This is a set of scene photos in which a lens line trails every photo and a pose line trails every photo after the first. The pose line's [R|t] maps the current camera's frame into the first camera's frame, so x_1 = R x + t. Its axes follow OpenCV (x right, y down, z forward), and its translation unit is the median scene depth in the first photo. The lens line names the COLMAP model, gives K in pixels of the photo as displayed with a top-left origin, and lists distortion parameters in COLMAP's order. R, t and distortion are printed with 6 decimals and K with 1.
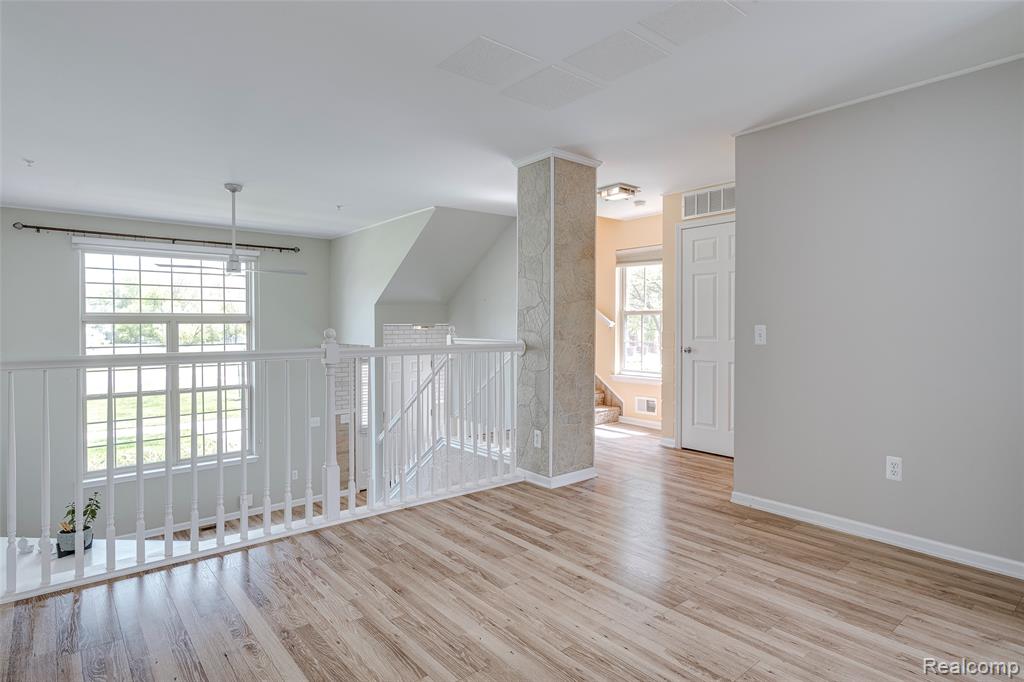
lens RADIAL K [[546.2, 0, 507.3], [0, 546.2, 329.3], [0, 0, 1]] dist [-0.003032, -0.000019]
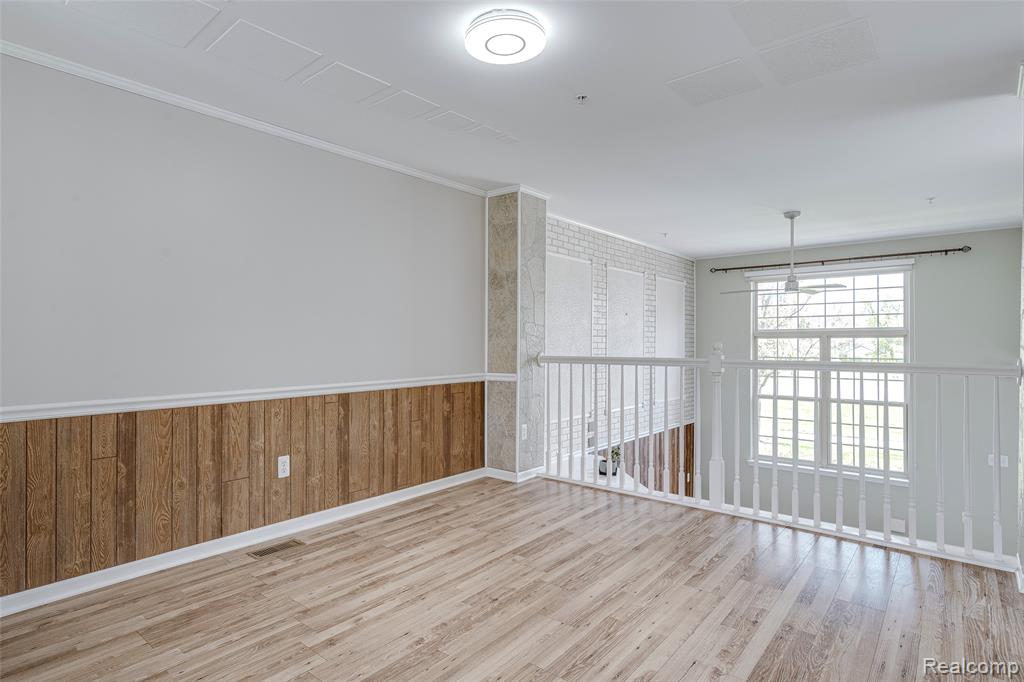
lens RADIAL K [[550.5, 0, 501.8], [0, 550.5, 342.6], [0, 0, 1]] dist [0.001049, 0.000595]
pose [[0.180154, 0.003803, -0.983631, 0.377998], [-0.005904, 0.999979, 0.002785, -0.000436], [0.983621, 0.005306, 0.180173, 0.172652]]
